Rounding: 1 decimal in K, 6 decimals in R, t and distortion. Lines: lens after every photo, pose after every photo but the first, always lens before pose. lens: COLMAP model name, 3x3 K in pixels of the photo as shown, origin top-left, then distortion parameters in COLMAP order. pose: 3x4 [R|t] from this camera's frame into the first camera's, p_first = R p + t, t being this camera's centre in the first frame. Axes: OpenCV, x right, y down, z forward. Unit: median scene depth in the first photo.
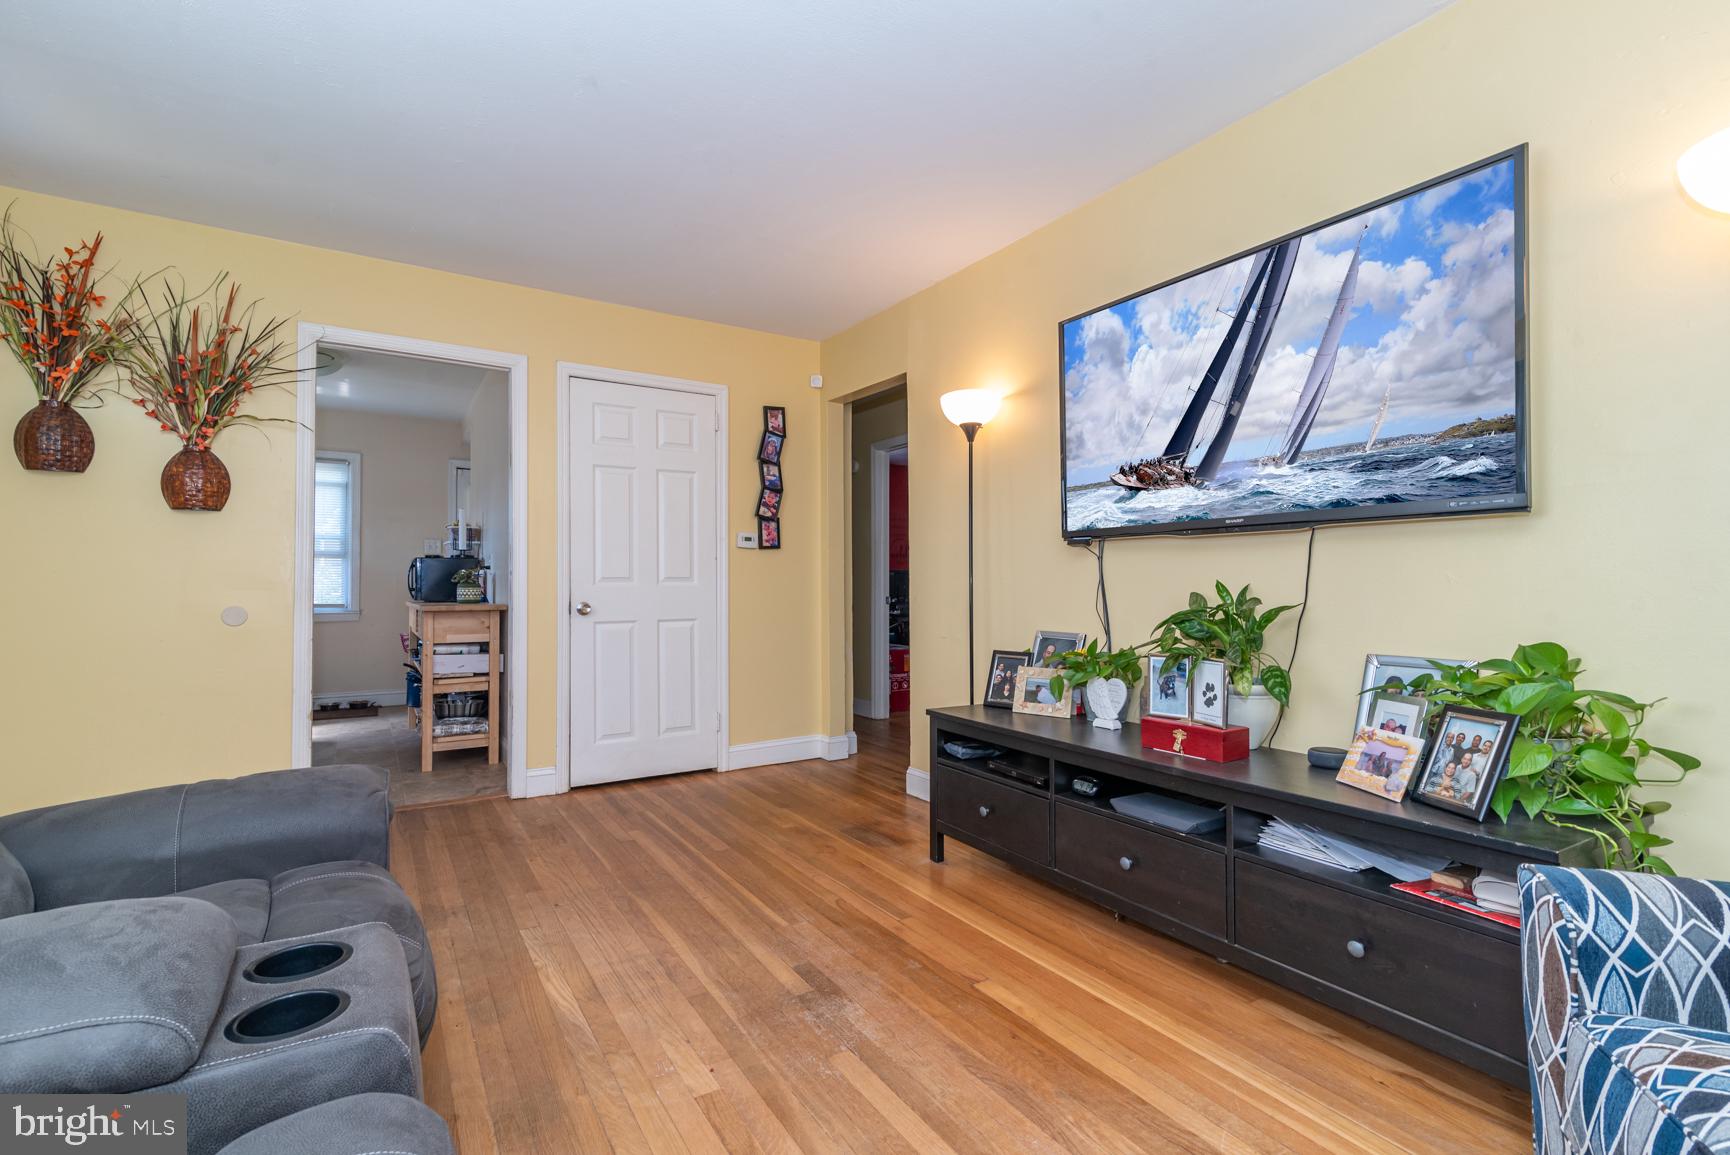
lens RADIAL K [[777.8, 0, 842.4], [0, 777.8, 581.1], [0, 0, 1]] dist [0.011513, -0.000060]
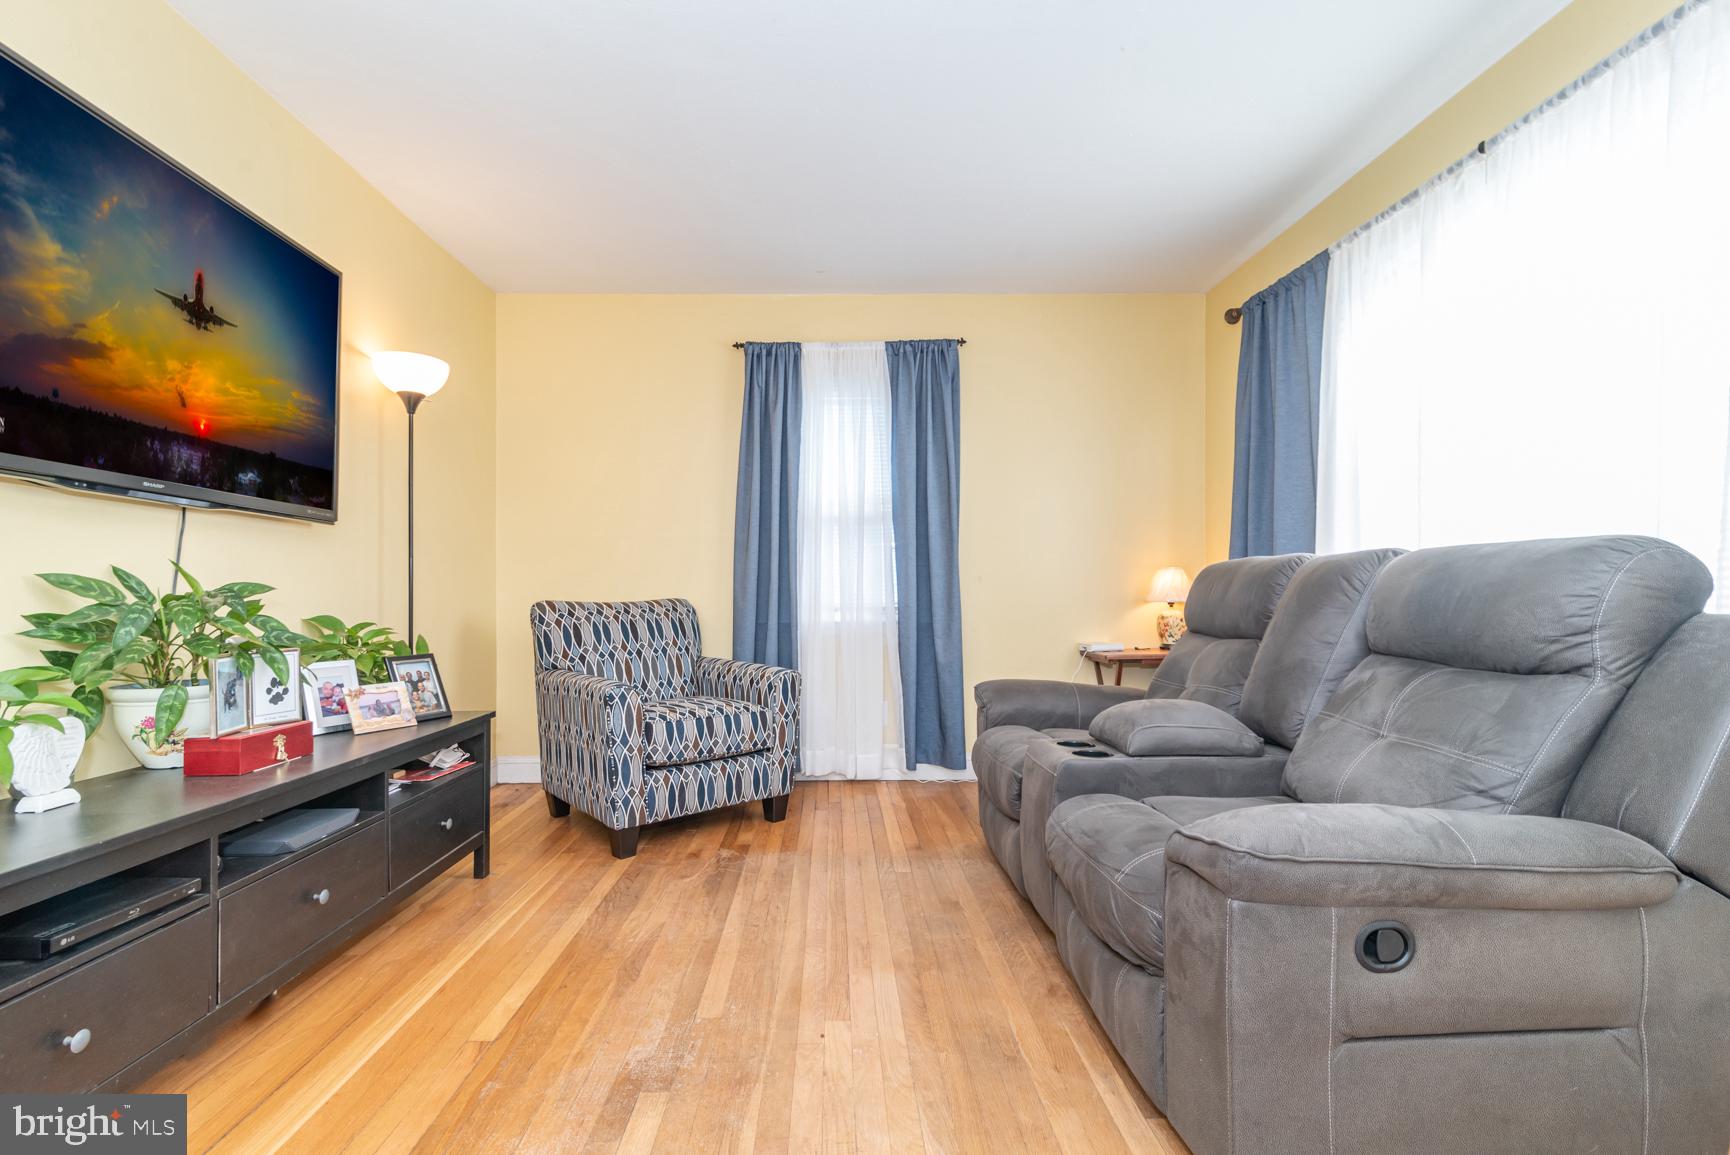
lens RADIAL K [[804.7, 0, 841.4], [0, 804.7, 595.3], [0, 0, 1]] dist [0.013718, -0.000745]
pose [[-0.864068, 0.002064, 0.503371, -0.556757], [-0.004630, 0.999917, -0.012047, 0.044161], [-0.503354, -0.012741, -0.863986, 1.467412]]
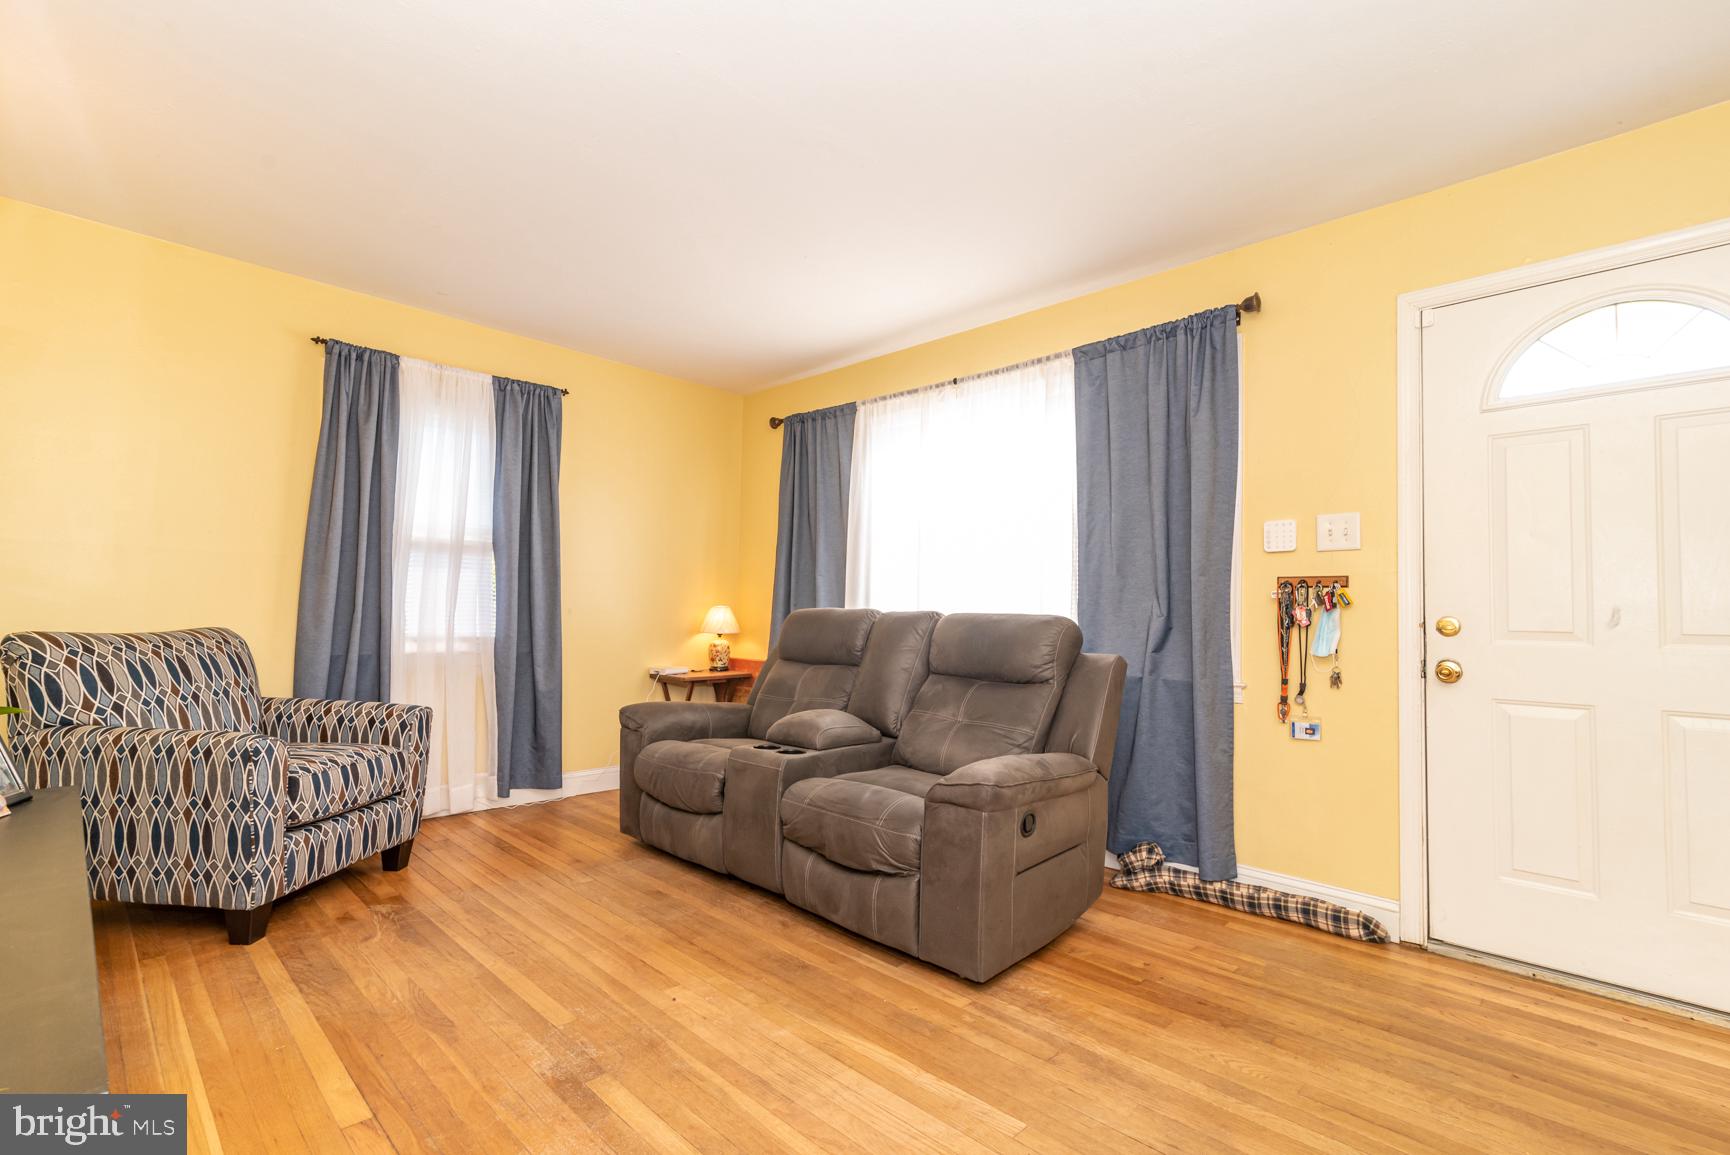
lens RADIAL K [[790.0, 0, 857.9], [0, 790.0, 593.0], [0, 0, 1]] dist [0.011034, -0.000487]
pose [[-0.966303, -0.029132, -0.255752, -0.081325], [-0.018771, 0.998905, -0.042860, 0.008300], [0.256721, -0.036615, -0.965792, 1.805280]]
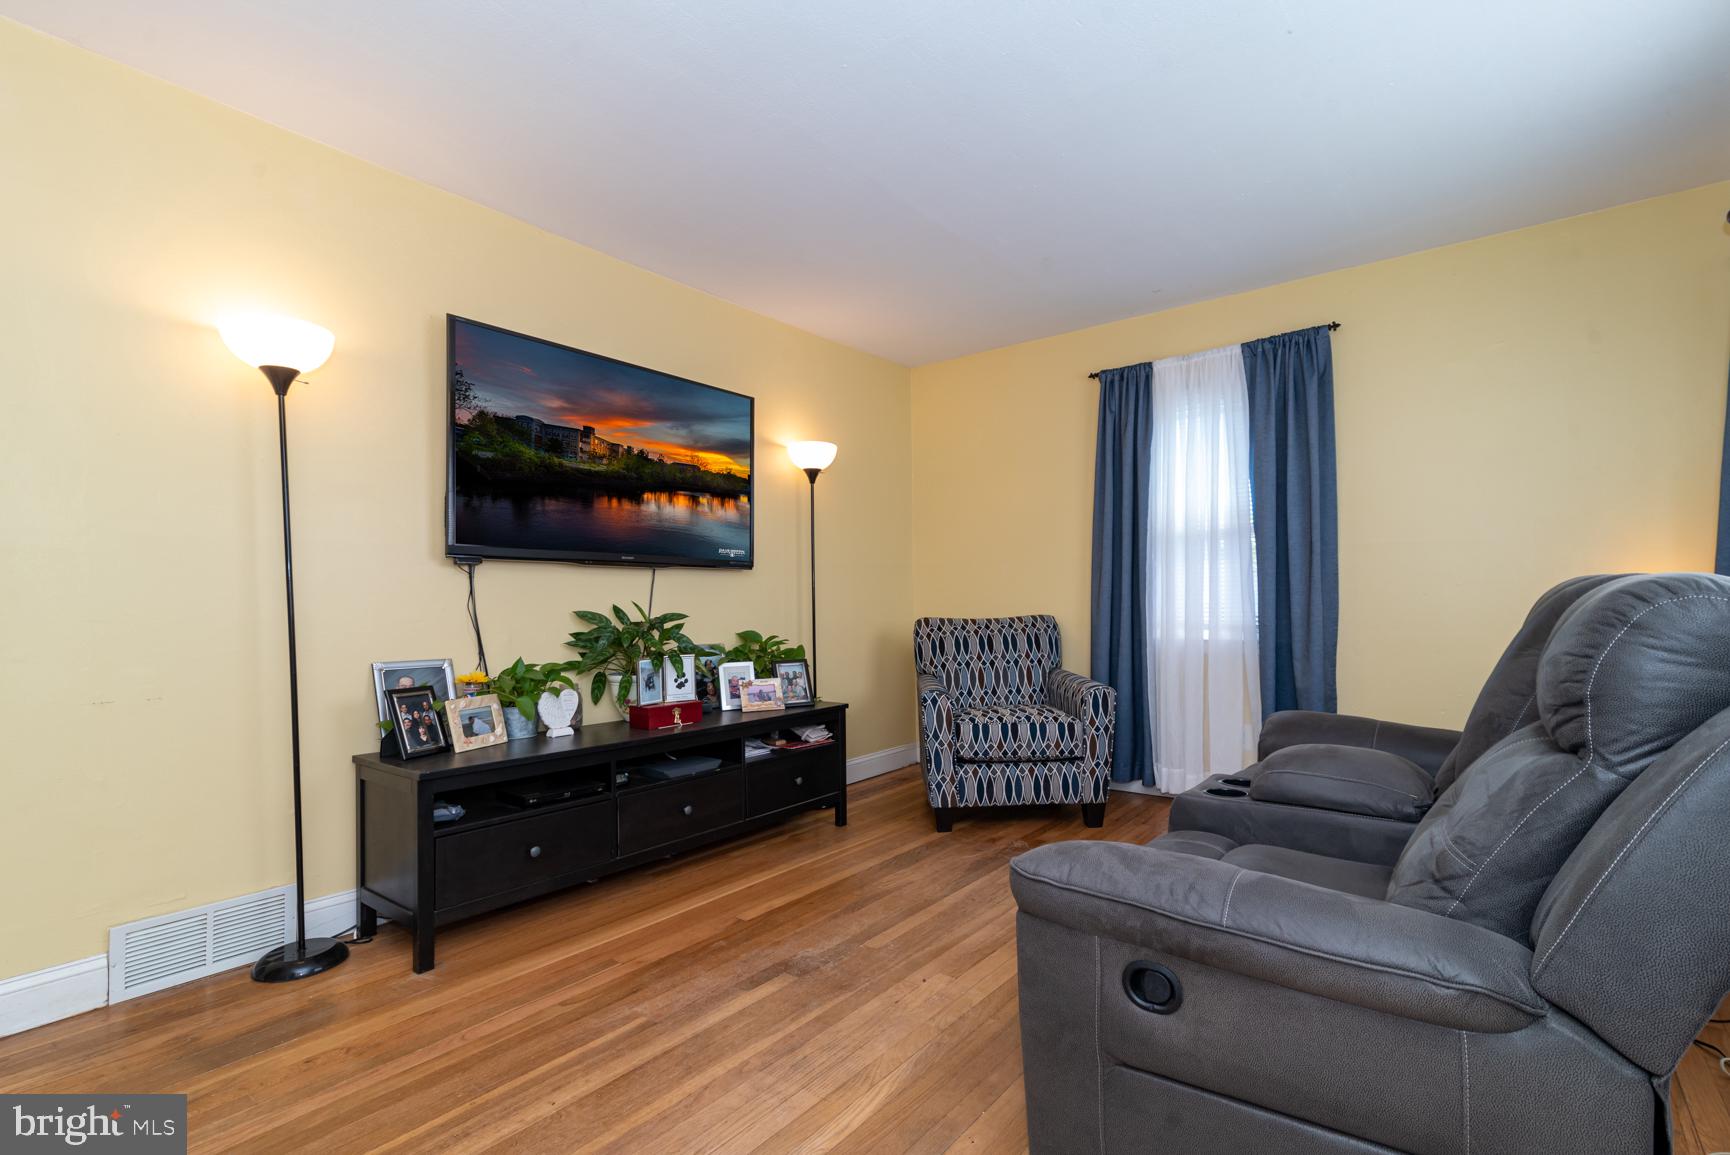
lens RADIAL K [[813.6, 0, 887.3], [0, 813.6, 604.1], [0, 0, 1]] dist [0.010998, 0.000067]
pose [[-0.368907, -0.002903, 0.929462, -1.071308], [-0.001522, 0.999996, 0.002519, -0.000508], [-0.929465, -0.000486, -0.368910, 1.191557]]
